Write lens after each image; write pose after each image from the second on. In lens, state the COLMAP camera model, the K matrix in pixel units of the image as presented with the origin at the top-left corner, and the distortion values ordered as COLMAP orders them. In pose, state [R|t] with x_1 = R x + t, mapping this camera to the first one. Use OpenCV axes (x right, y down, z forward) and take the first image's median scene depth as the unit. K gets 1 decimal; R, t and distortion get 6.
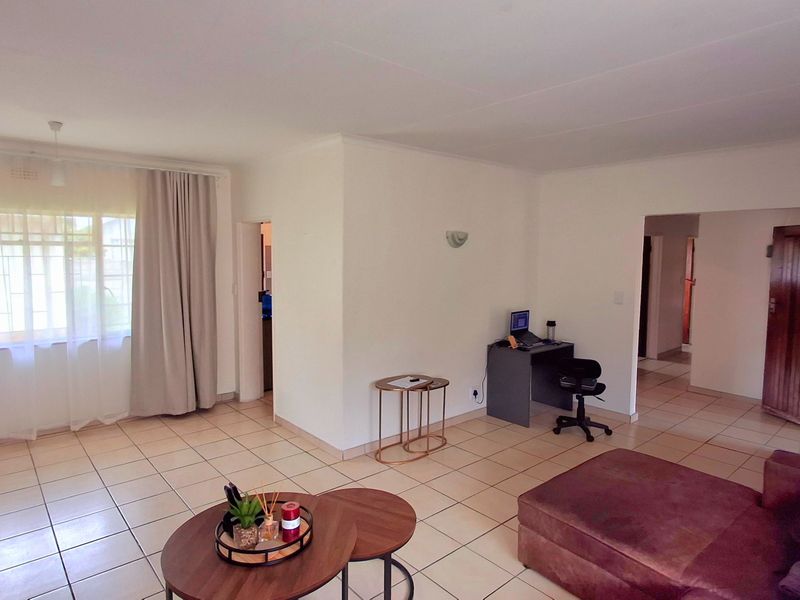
lens RADIAL K [[492.7, 0, 397.1], [0, 492.7, 295.9], [0, 0, 1]] dist [-0.003239, -0.001384]
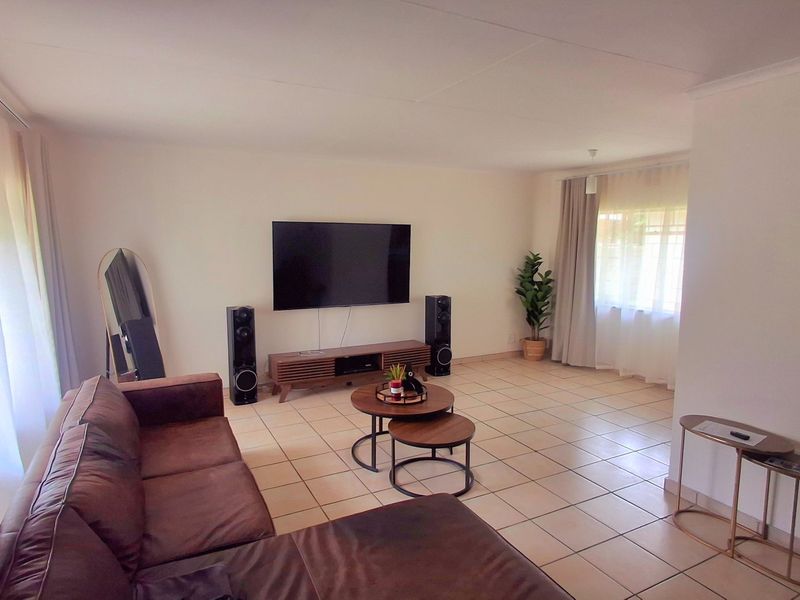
lens RADIAL K [[492.7, 0, 397.1], [0, 492.7, 295.9], [0, 0, 1]] dist [-0.003239, -0.001384]
pose [[-0.227777, 0.105719, -0.967957, 0.709102], [-0.080360, 0.988656, 0.126890, -0.055154], [0.970392, 0.106688, -0.216697, 0.648924]]
